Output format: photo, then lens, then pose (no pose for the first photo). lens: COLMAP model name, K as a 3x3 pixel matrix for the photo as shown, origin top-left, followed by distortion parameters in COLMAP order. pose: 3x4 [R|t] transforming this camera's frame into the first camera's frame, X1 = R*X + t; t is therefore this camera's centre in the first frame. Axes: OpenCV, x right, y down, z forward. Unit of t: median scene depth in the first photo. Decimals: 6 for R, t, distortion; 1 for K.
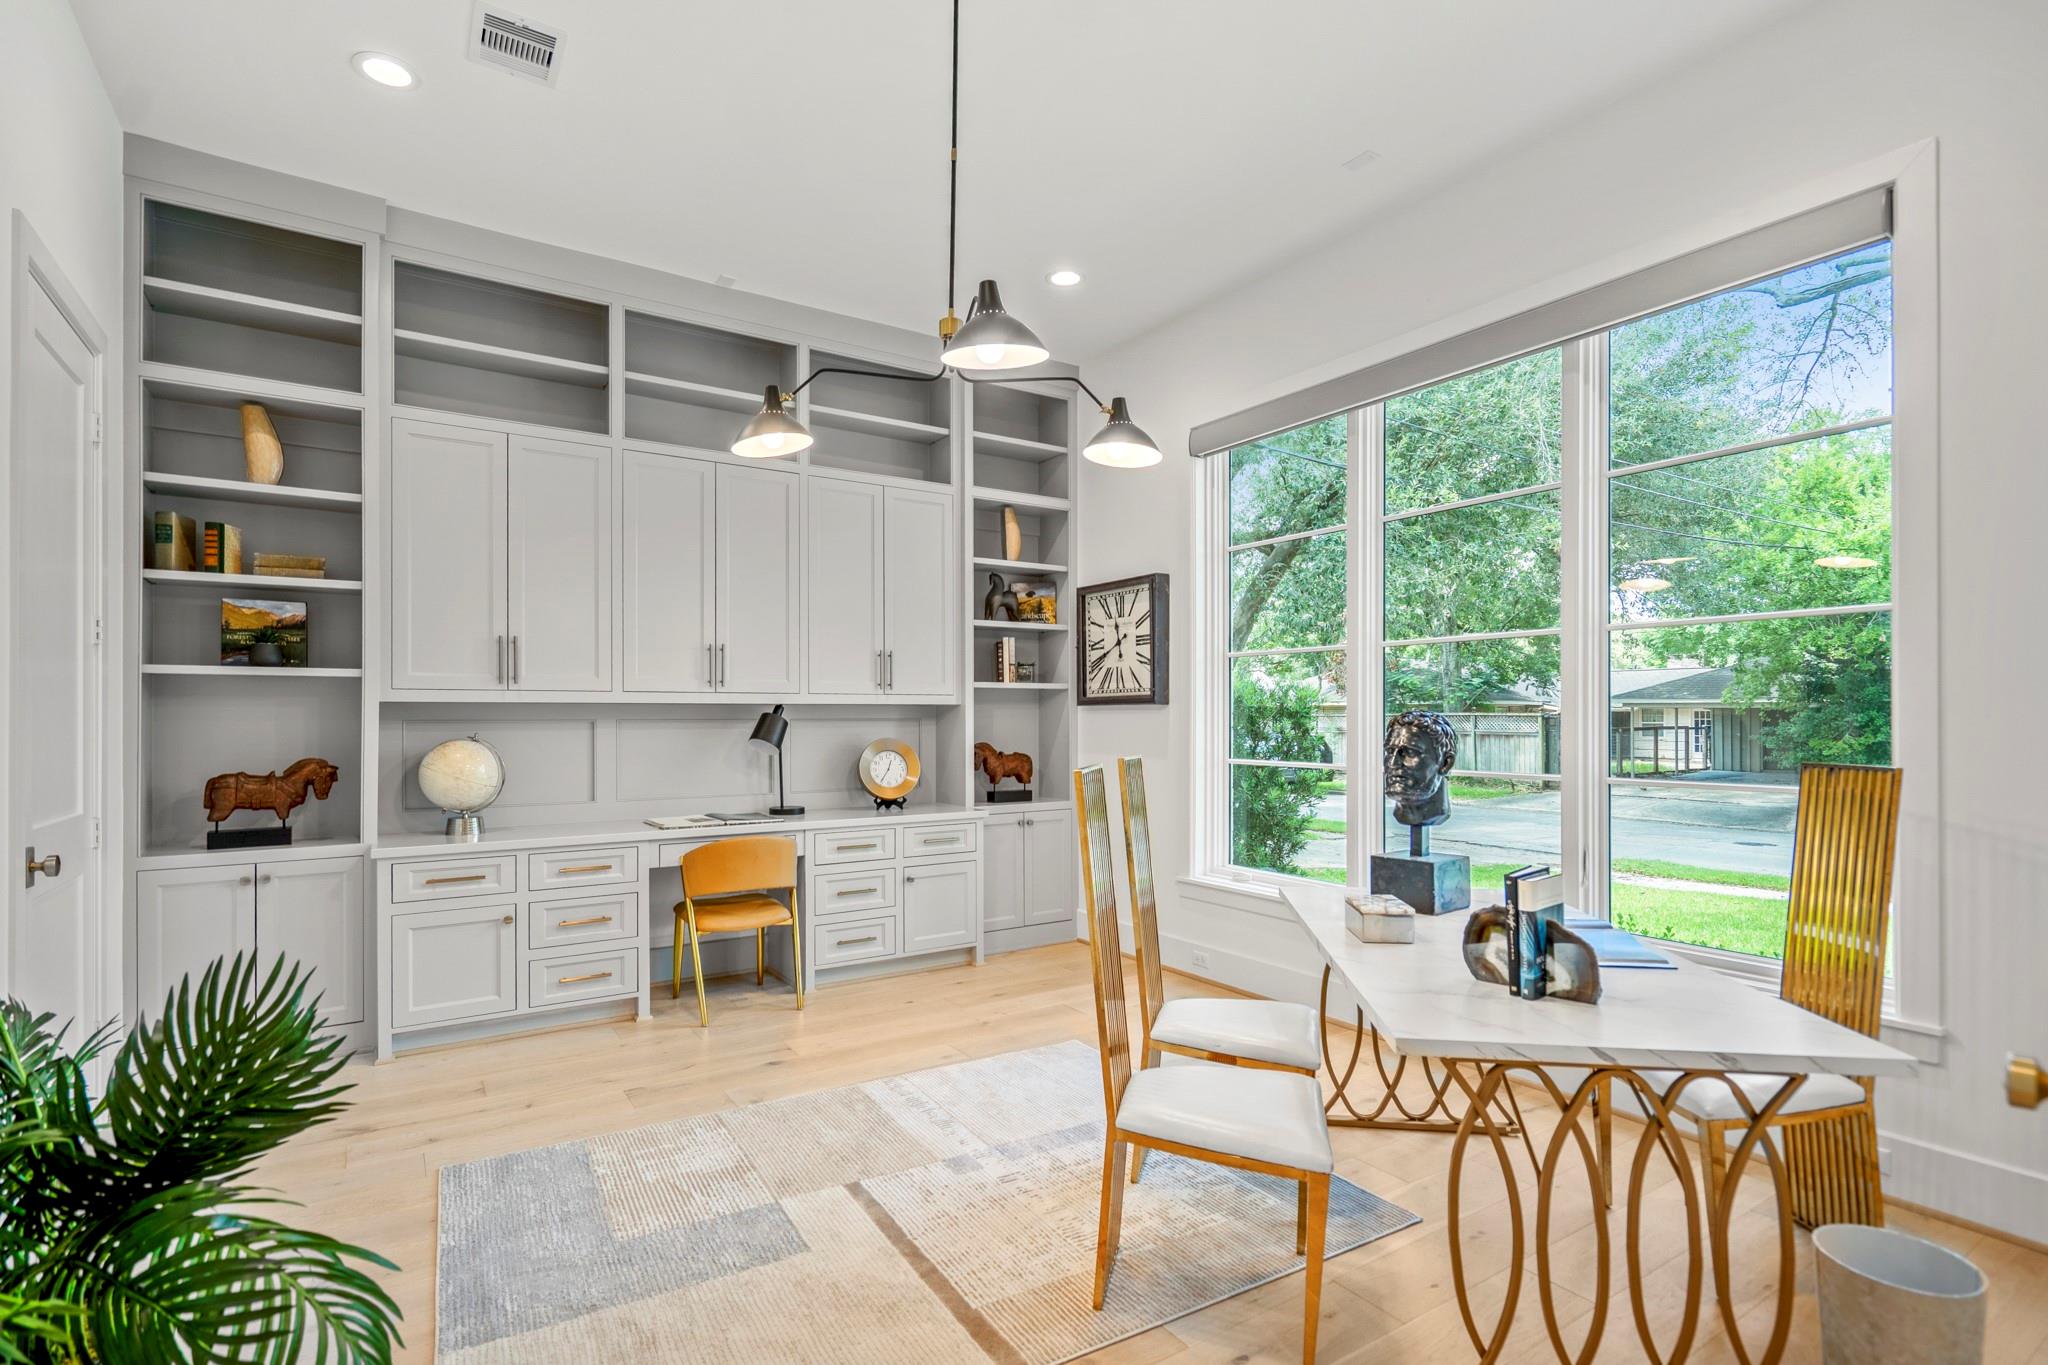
lens RADIAL K [[969.4, 0, 1017.6], [0, 969.4, 694.3], [0, 0, 1]] dist [0.000704, -0.000166]
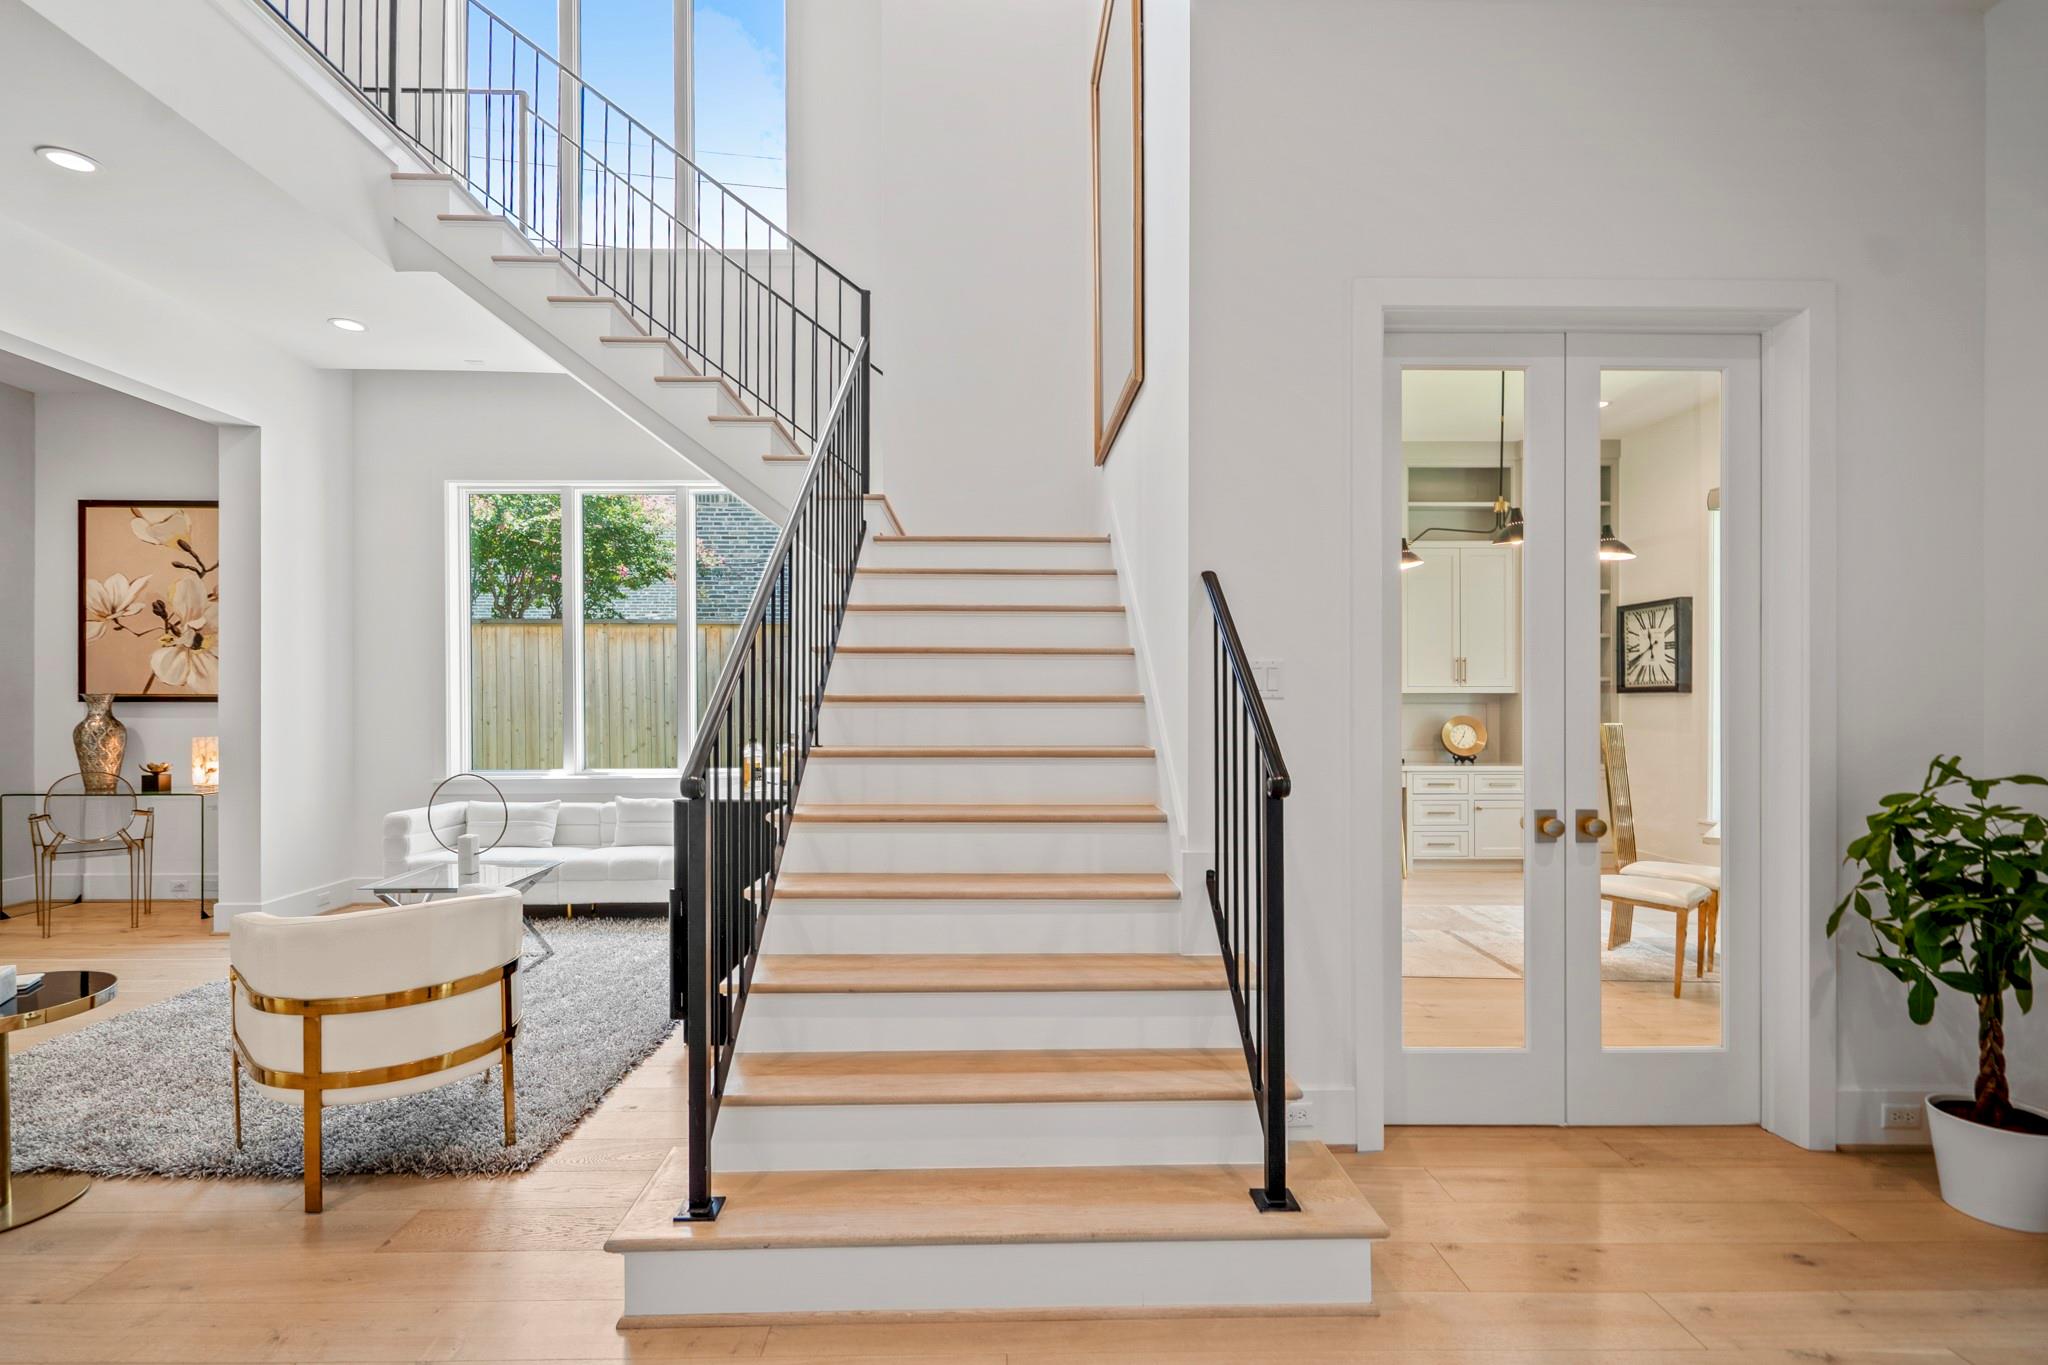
lens RADIAL K [[969.4, 0, 980.1], [0, 969.4, 713.0], [0, 0, 1]] dist [0.000704, -0.000166]
pose [[0.832143, 0.007120, -0.554515, 0.077742], [0.013970, 0.999331, 0.033796, -0.020496], [0.554385, -0.035869, 0.831487, -0.670023]]
